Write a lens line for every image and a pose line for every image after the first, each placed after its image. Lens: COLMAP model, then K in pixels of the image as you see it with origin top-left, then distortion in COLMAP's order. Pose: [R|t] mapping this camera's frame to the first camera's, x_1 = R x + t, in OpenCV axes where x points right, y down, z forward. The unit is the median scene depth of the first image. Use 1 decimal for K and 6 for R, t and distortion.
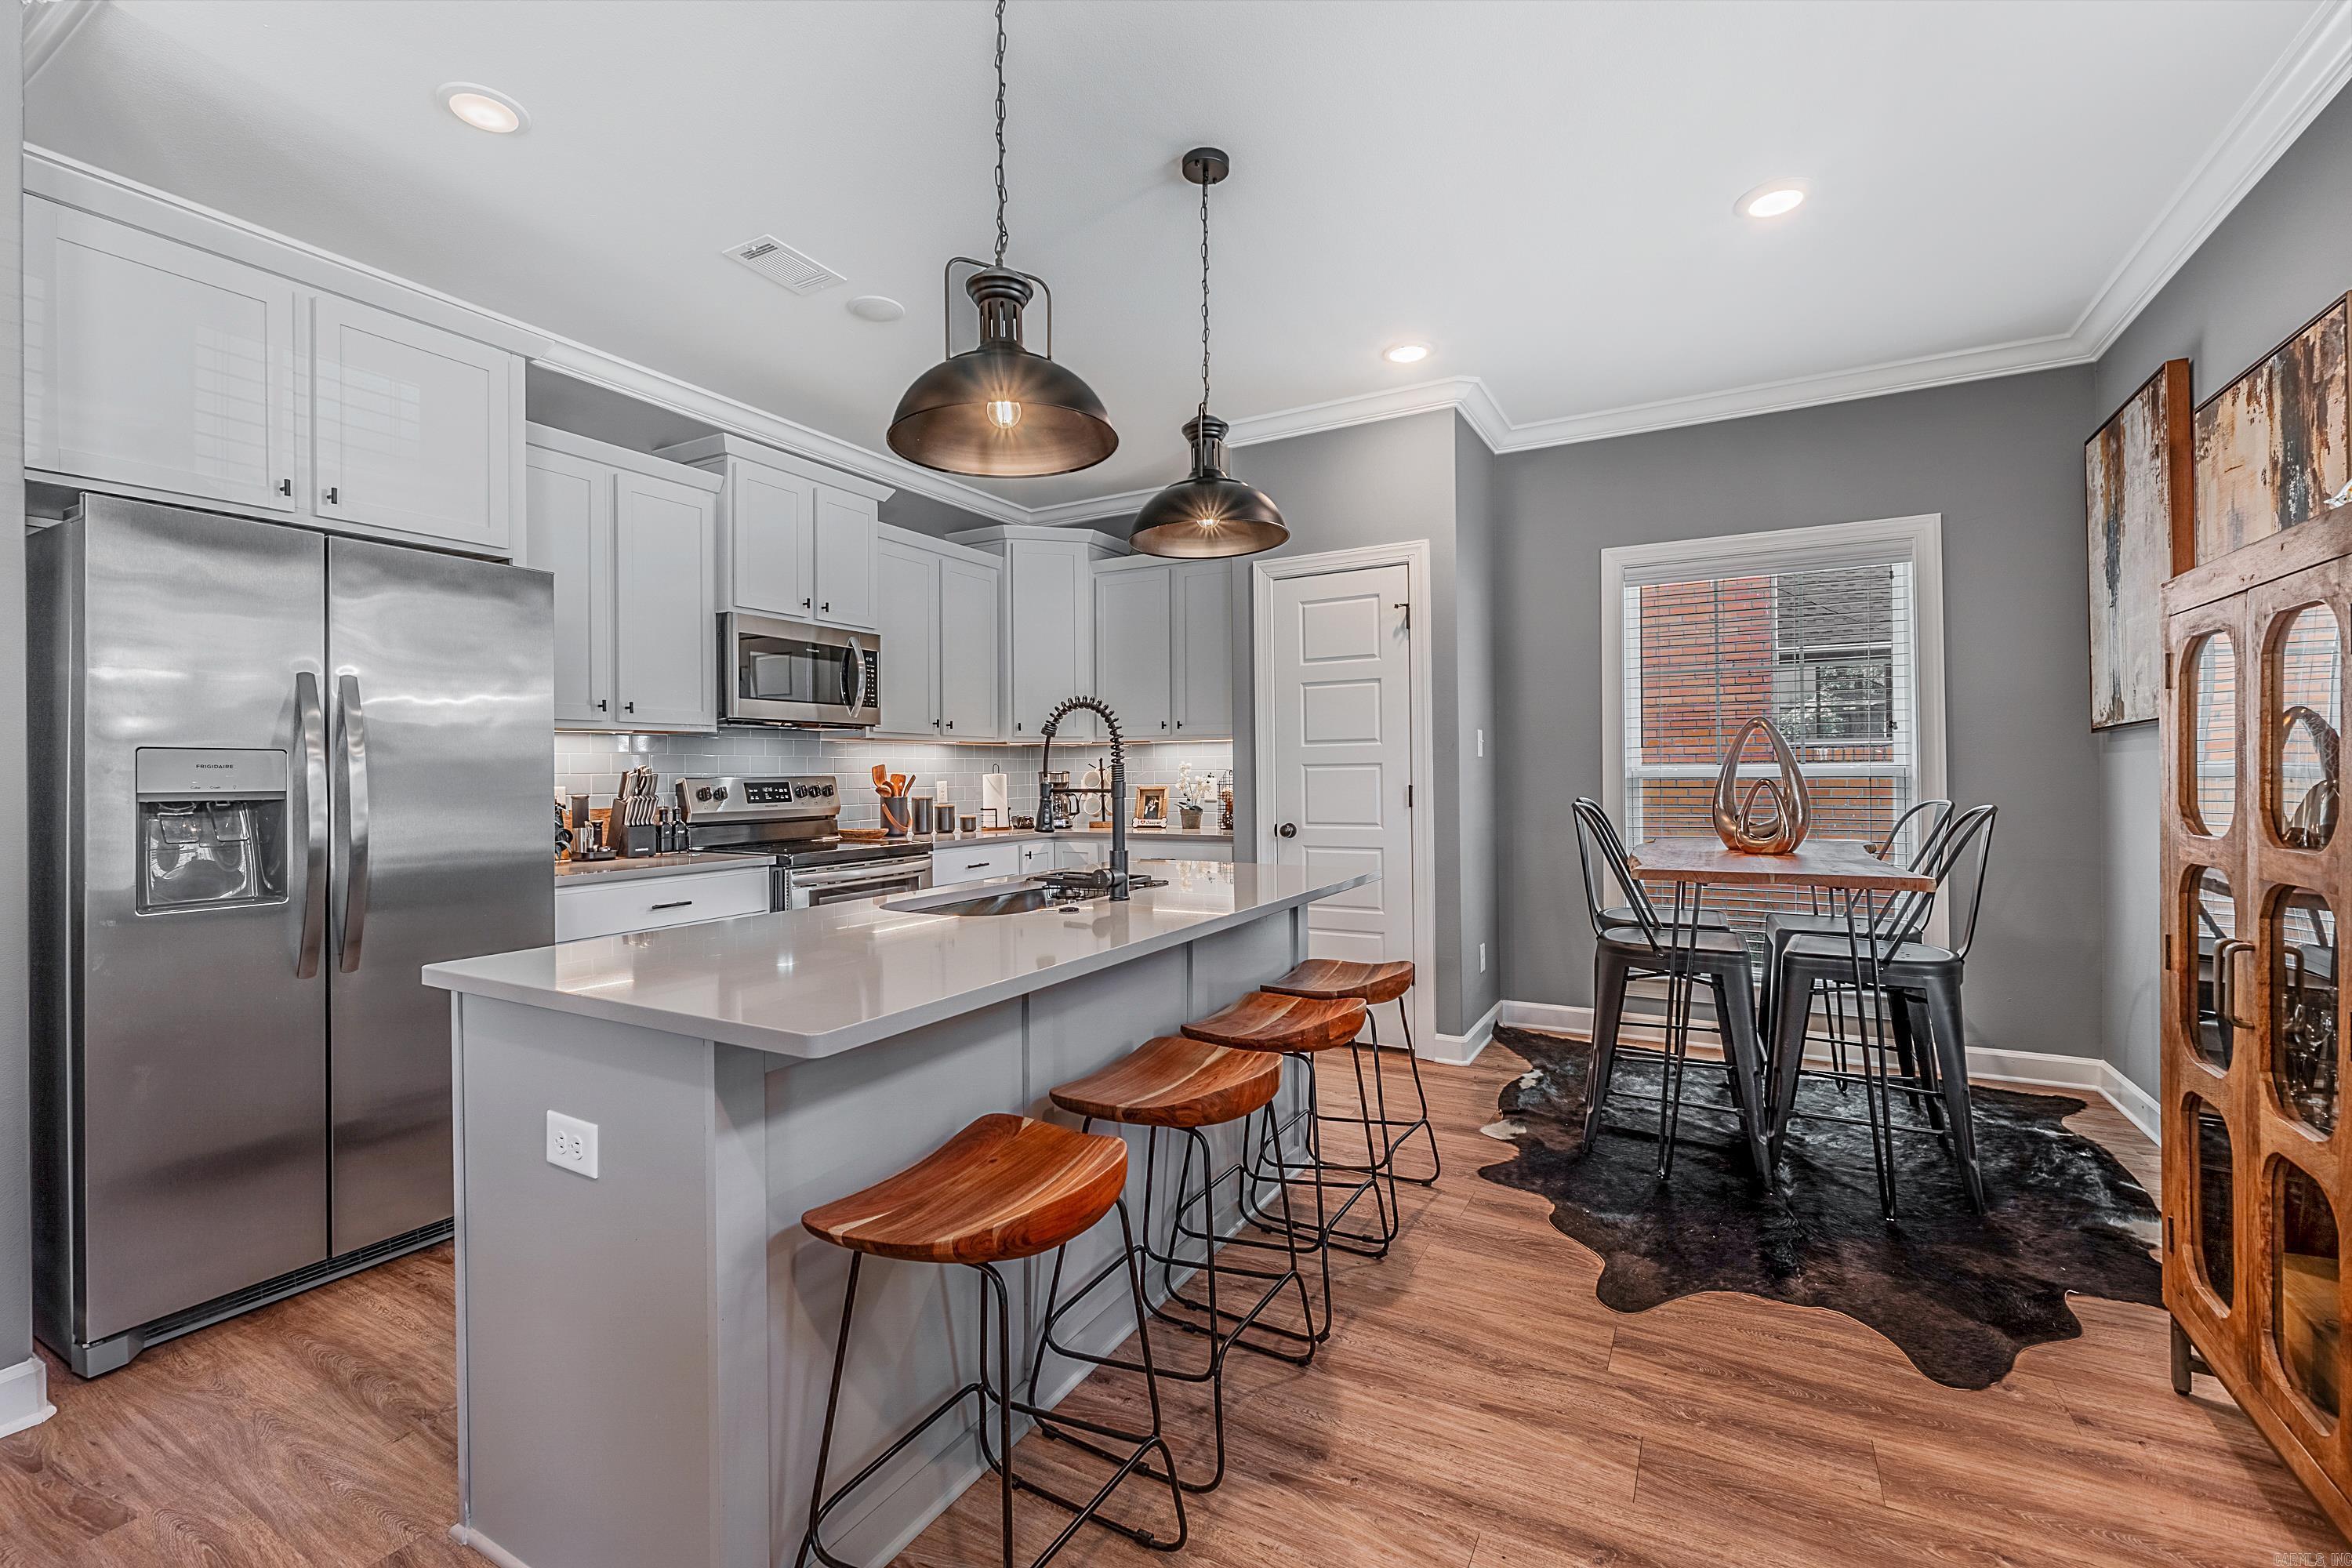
lens RADIAL K [[1001.2, 0, 1172.7], [0, 1001.2, 771.6], [0, 0, 1]] dist [-0.003177, -0.000578]
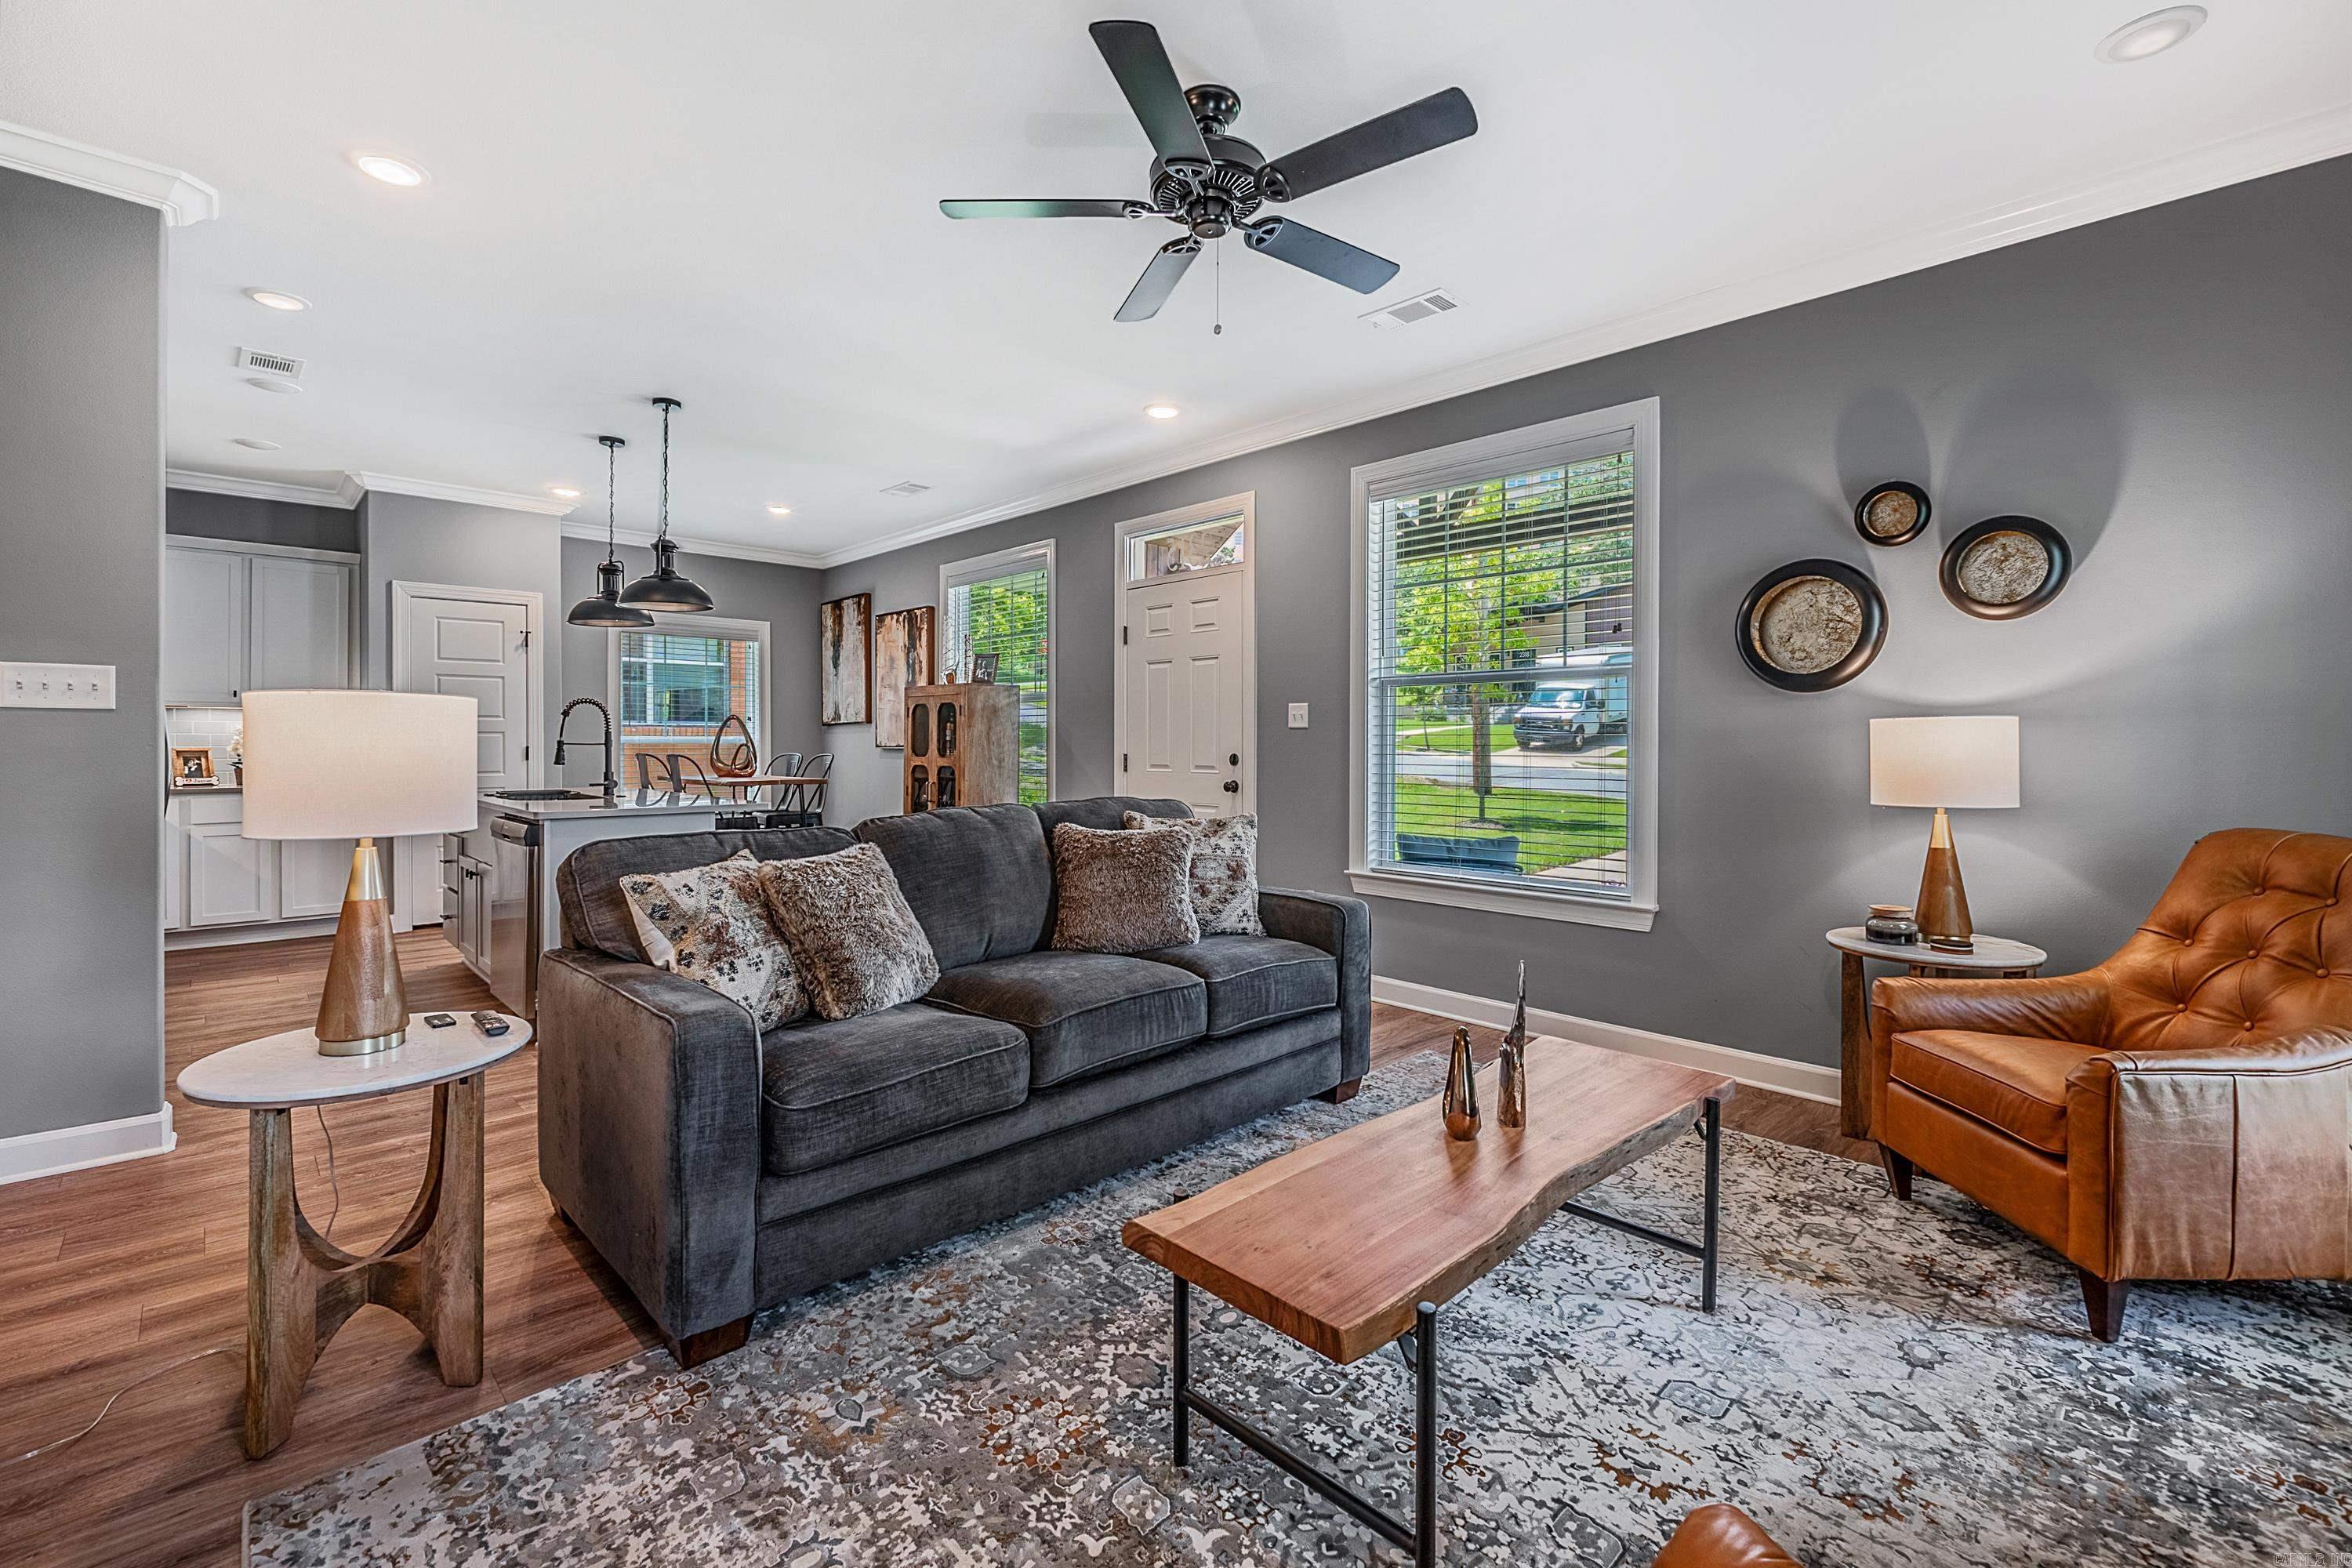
lens RADIAL K [[1011.4, 0, 1169.1], [0, 1011.4, 745.4], [0, 0, 1]] dist [-0.002116, -0.000667]
pose [[0.291225, 0.007830, 0.956622, -0.956542], [-0.006560, 0.999959, -0.006187, 0.014920], [-0.956632, -0.004474, 0.291265, -0.414673]]
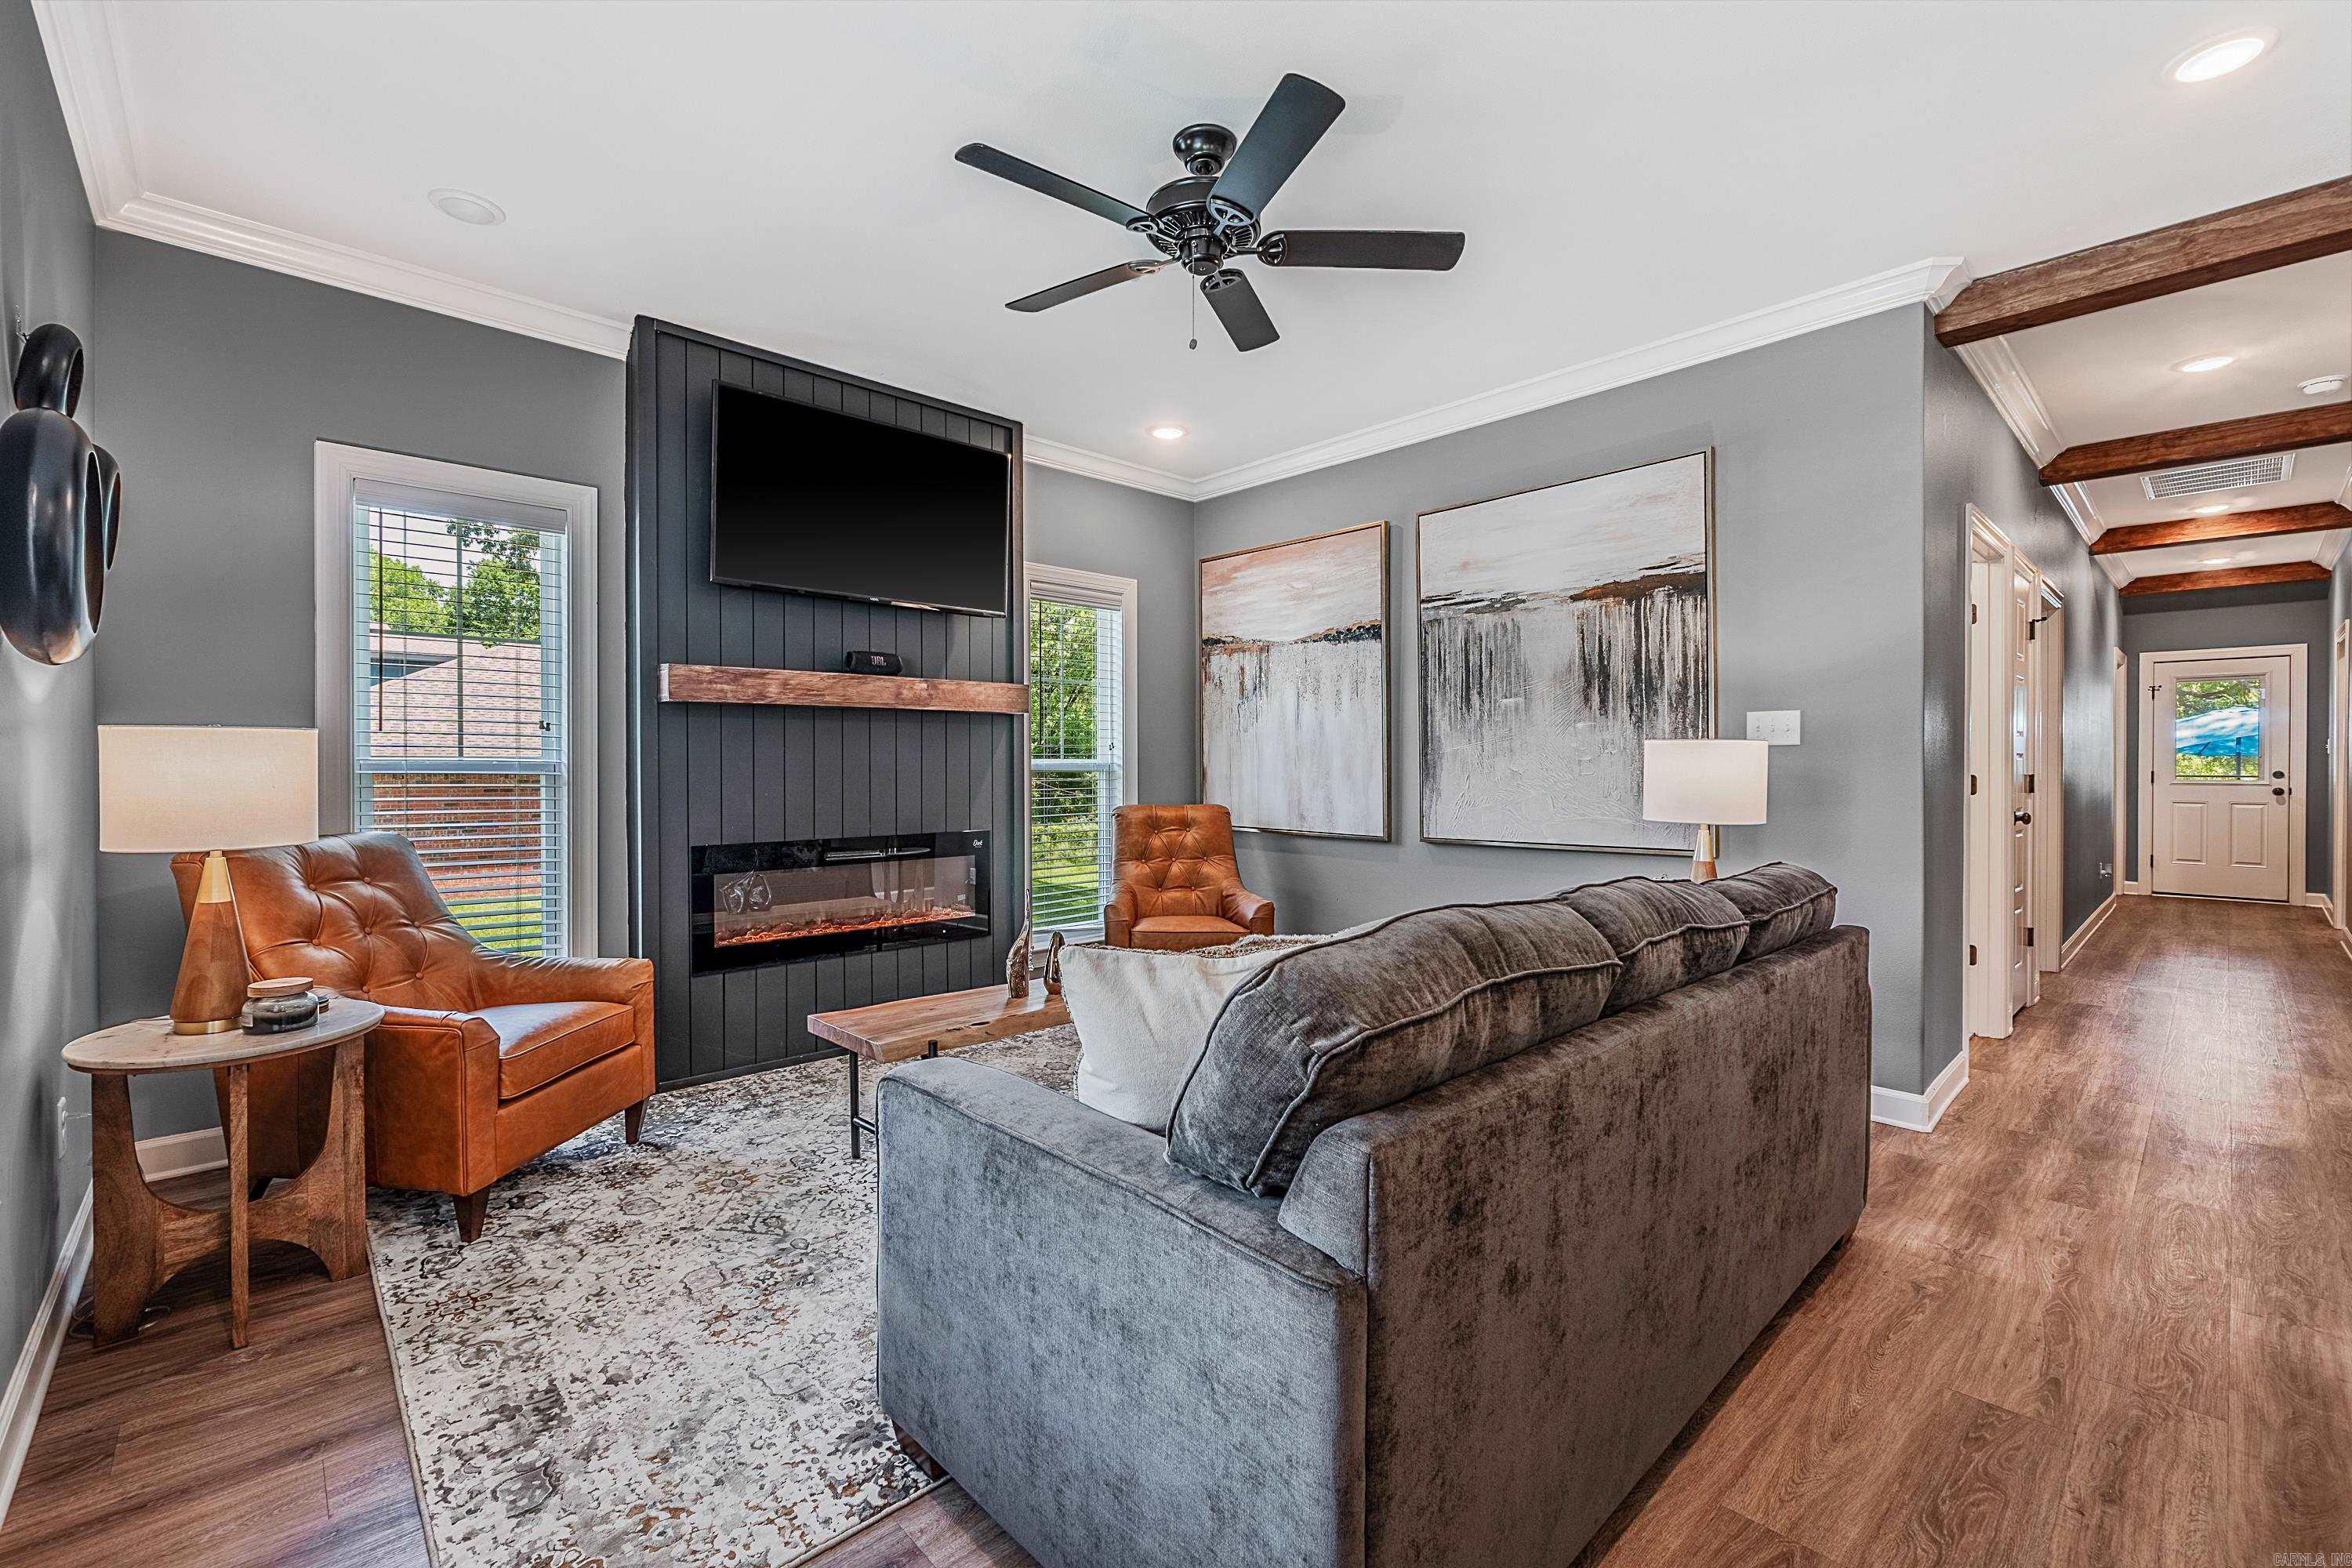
lens RADIAL K [[1001.2, 0, 1172.7], [0, 1001.2, 771.6], [0, 0, 1]] dist [-0.003177, -0.000578]
pose [[-0.306941, 0.011770, -0.951656, 0.171714], [0.001231, 0.999928, 0.011970, 0.005965], [0.951728, 0.002502, -0.306934, -0.102352]]
